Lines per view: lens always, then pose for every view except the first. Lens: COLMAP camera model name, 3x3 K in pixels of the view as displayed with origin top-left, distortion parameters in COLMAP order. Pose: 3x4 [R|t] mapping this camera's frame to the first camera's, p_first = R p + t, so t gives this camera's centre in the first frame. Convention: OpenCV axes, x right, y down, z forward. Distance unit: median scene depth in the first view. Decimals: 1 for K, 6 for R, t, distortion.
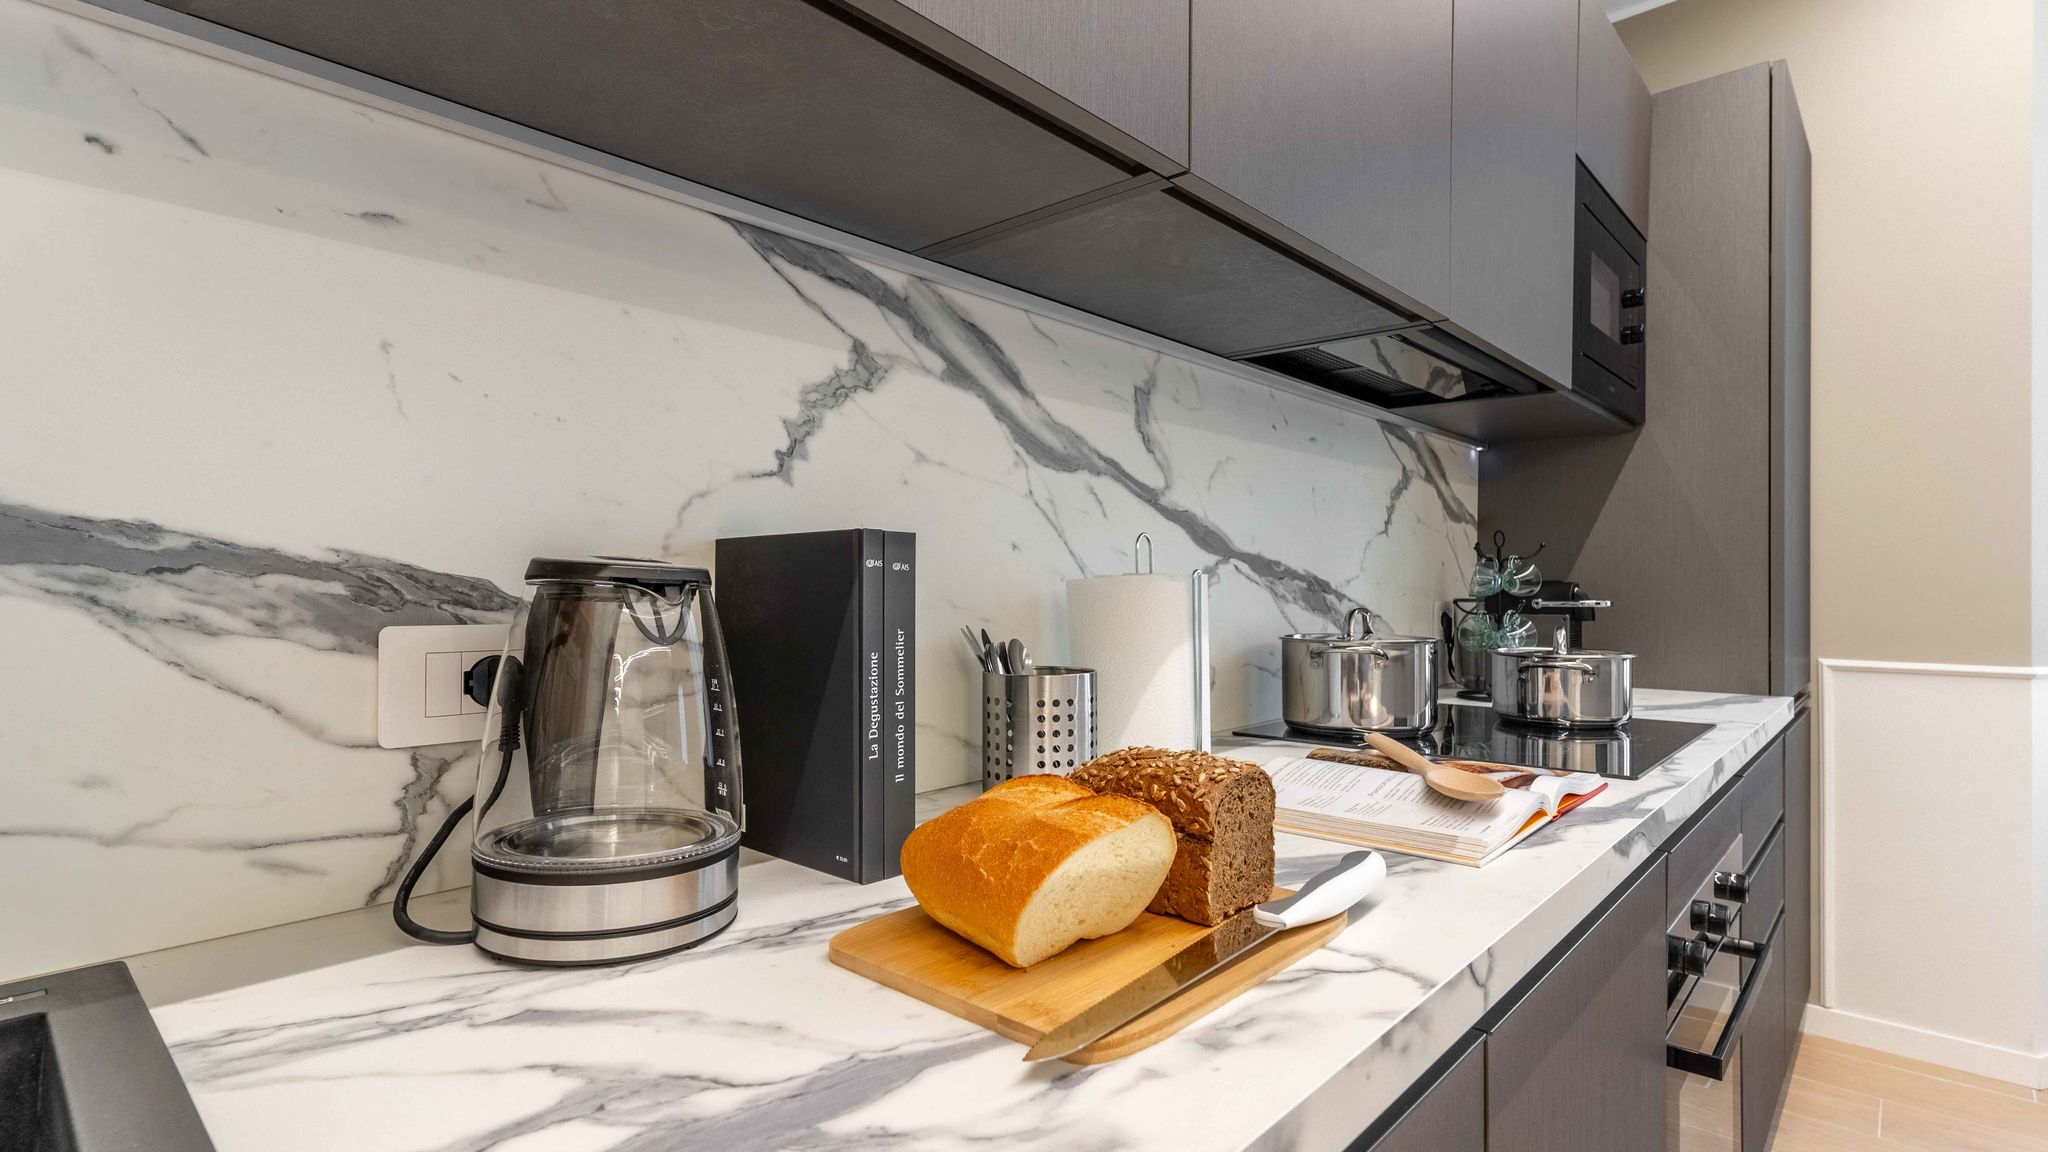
lens RADIAL K [[994.7, 0, 1024.6], [0, 994.7, 584.3], [0, 0, 1]] dist [0.007450, 0.001011]
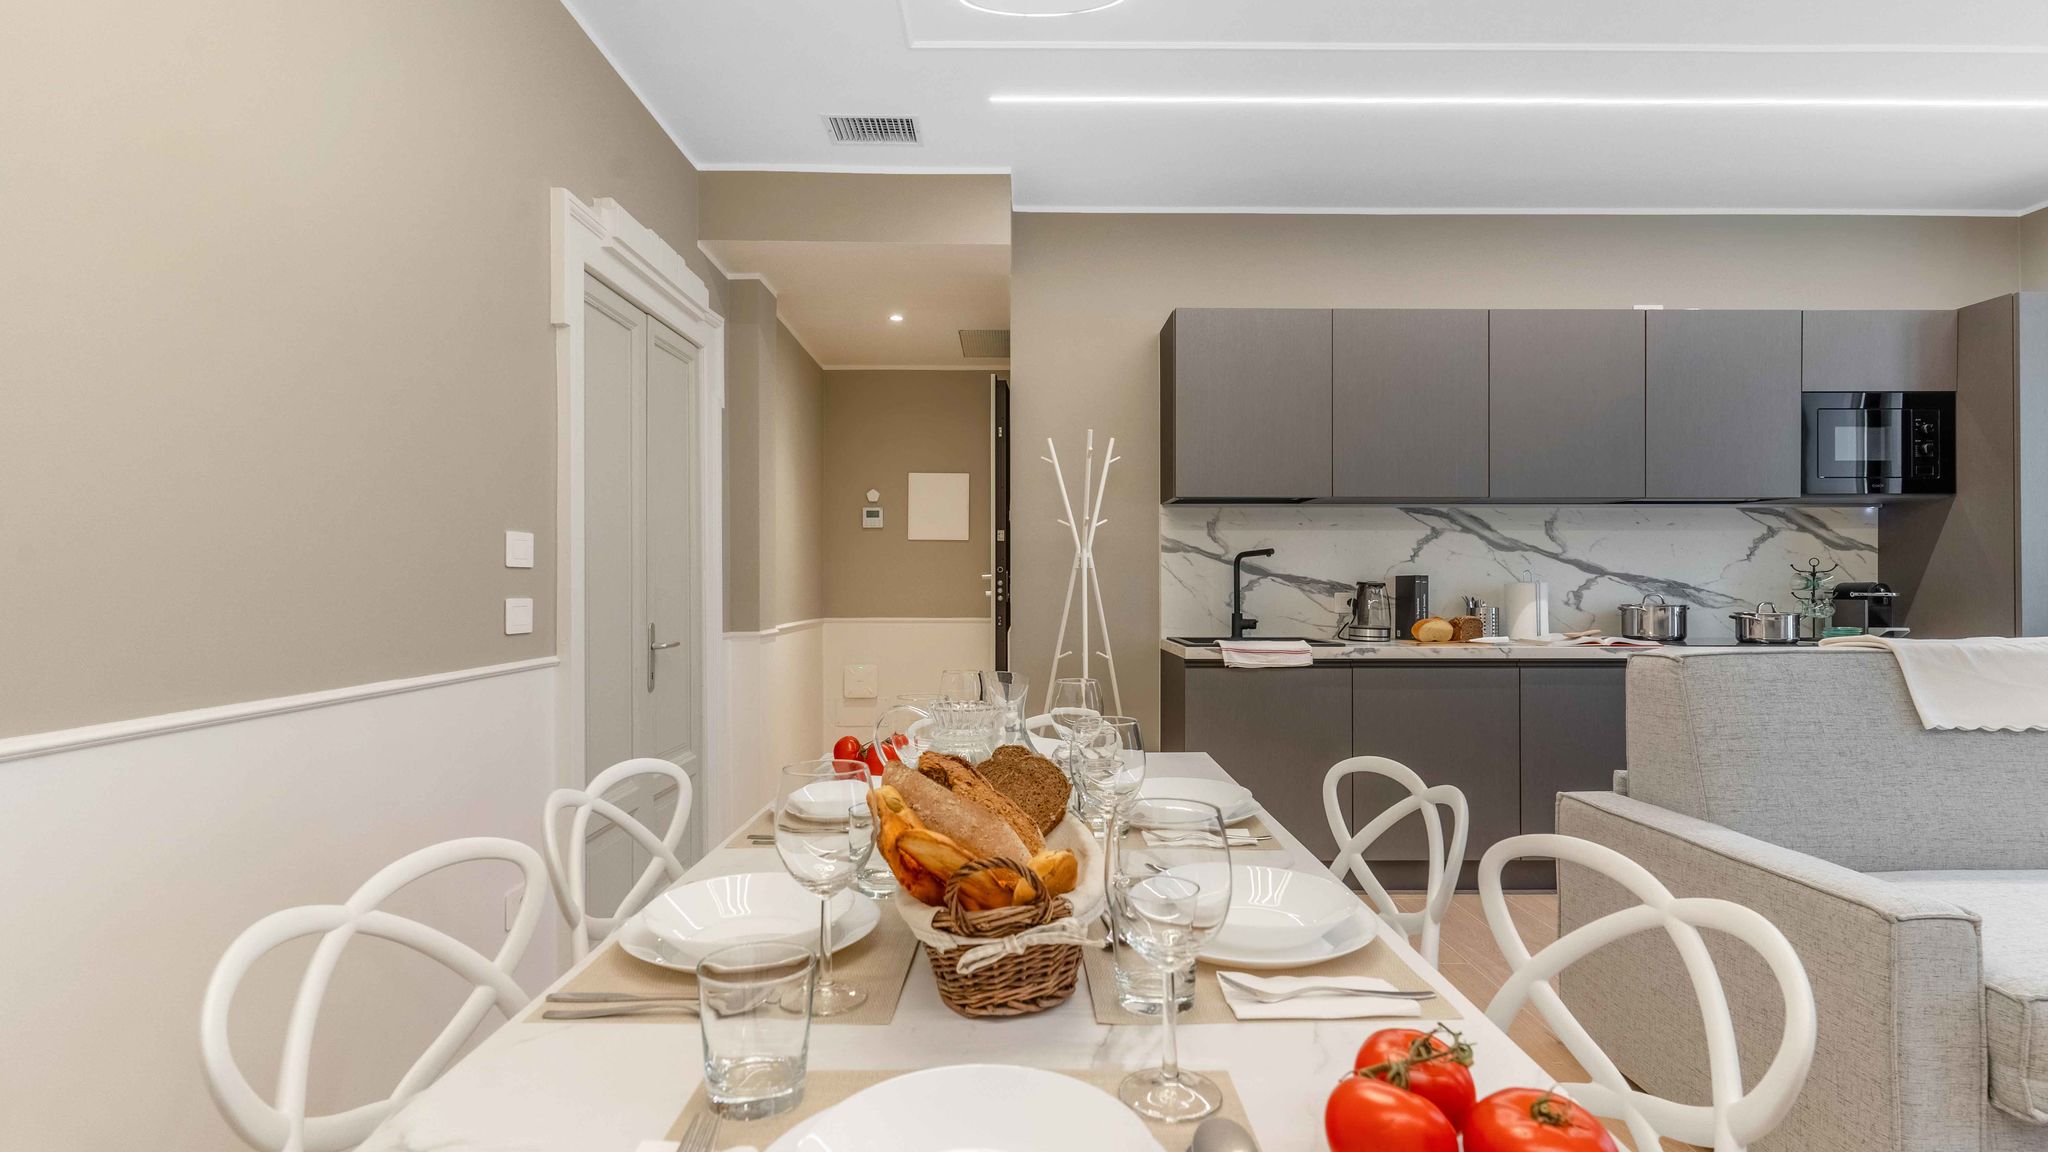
lens RADIAL K [[994.7, 0, 1033.7], [0, 994.7, 584.5], [0, 0, 1]] dist [0.007450, 0.001011]
pose [[0.693815, -0.002357, -0.720150, 1.303102], [0.002558, 0.999996, -0.000809, -0.003696], [0.720149, -0.001281, 0.693818, -2.408325]]
